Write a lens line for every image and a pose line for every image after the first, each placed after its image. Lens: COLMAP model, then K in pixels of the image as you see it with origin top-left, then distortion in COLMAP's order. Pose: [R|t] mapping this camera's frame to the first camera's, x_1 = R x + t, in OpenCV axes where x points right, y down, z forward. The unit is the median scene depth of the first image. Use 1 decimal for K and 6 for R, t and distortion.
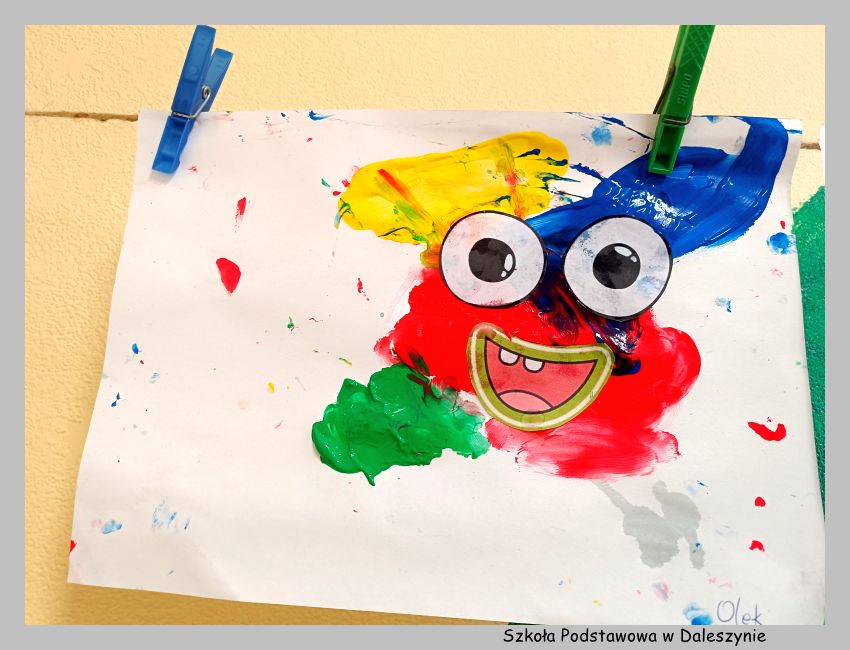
lens RADIAL K [[569.8, 0, 425.0], [0, 569.8, 325.0], [0, 0, 1]] dist [-0.033765, -0.002464]
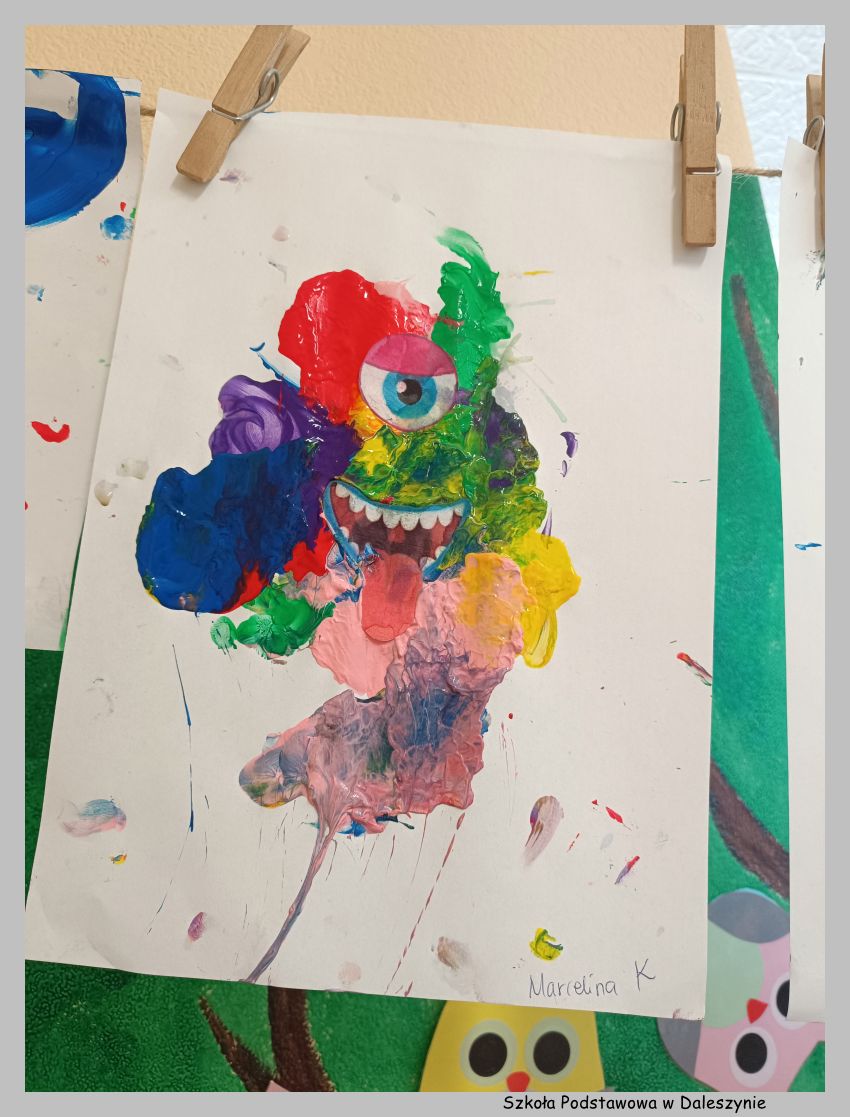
lens RADIAL K [[748.8, 0, 425.0], [0, 748.8, 558.5], [0, 0, 1]] dist [-0.033765, -0.002464]
pose [[0.993629, 0.042388, 0.104428, 1.009441], [-0.052294, 0.994195, 0.094028, 0.229825], [-0.099836, -0.098889, 0.990078, -0.225912]]
